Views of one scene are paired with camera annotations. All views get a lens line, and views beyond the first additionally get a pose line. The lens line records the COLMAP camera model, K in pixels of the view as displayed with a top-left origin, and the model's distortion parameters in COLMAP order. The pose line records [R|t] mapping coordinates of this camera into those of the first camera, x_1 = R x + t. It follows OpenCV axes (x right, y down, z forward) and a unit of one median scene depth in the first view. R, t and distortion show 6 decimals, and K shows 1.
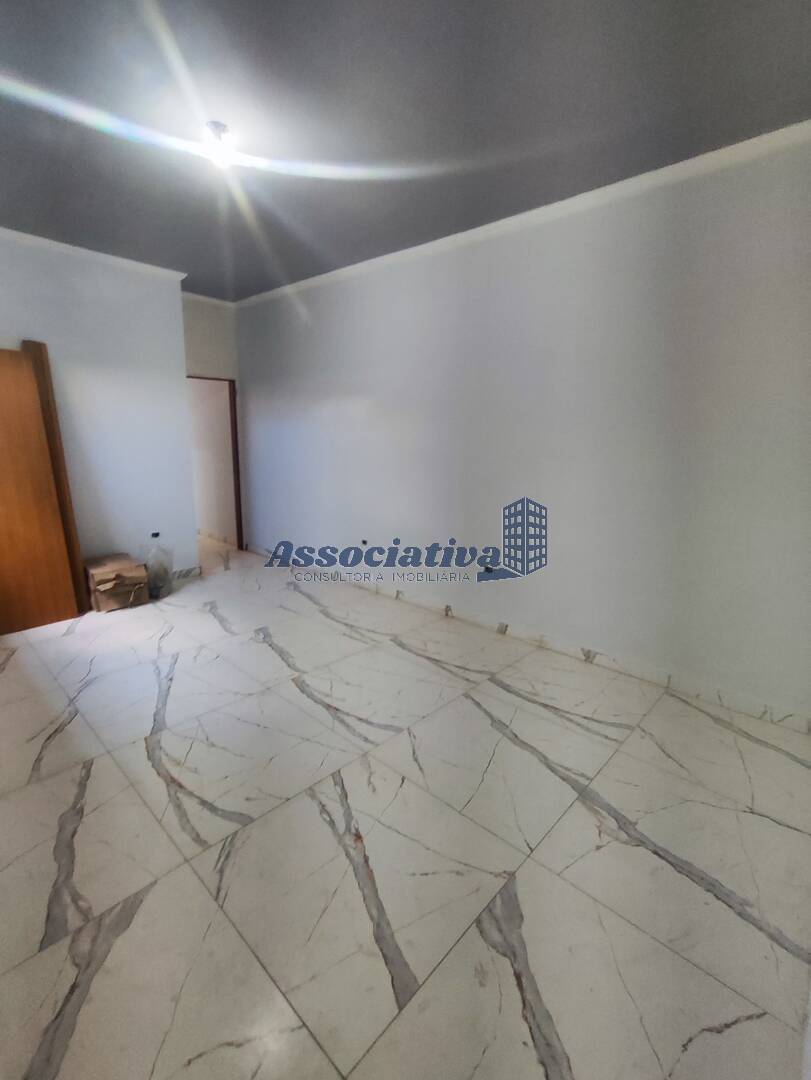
lens RADIAL K [[486.1, 0, 403.1], [0, 486.1, 538.5], [0, 0, 1]] dist [-0.018629, 0.002734]
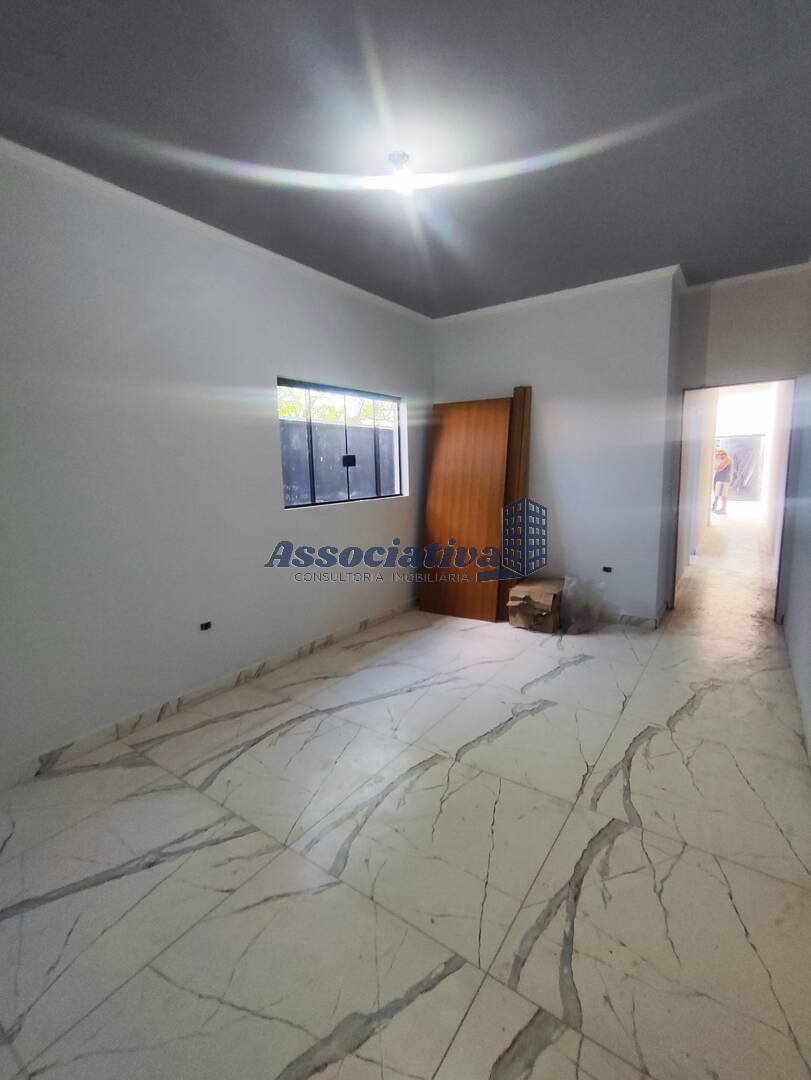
lens RADIAL K [[486.1, 0, 407.8], [0, 486.1, 540.2], [0, 0, 1]] dist [-0.018629, 0.002734]
pose [[0.140931, 0.125086, -0.982086, 0.529042], [-0.175106, 0.979496, 0.099628, -0.140126], [0.974411, 0.157928, 0.159945, 0.761013]]
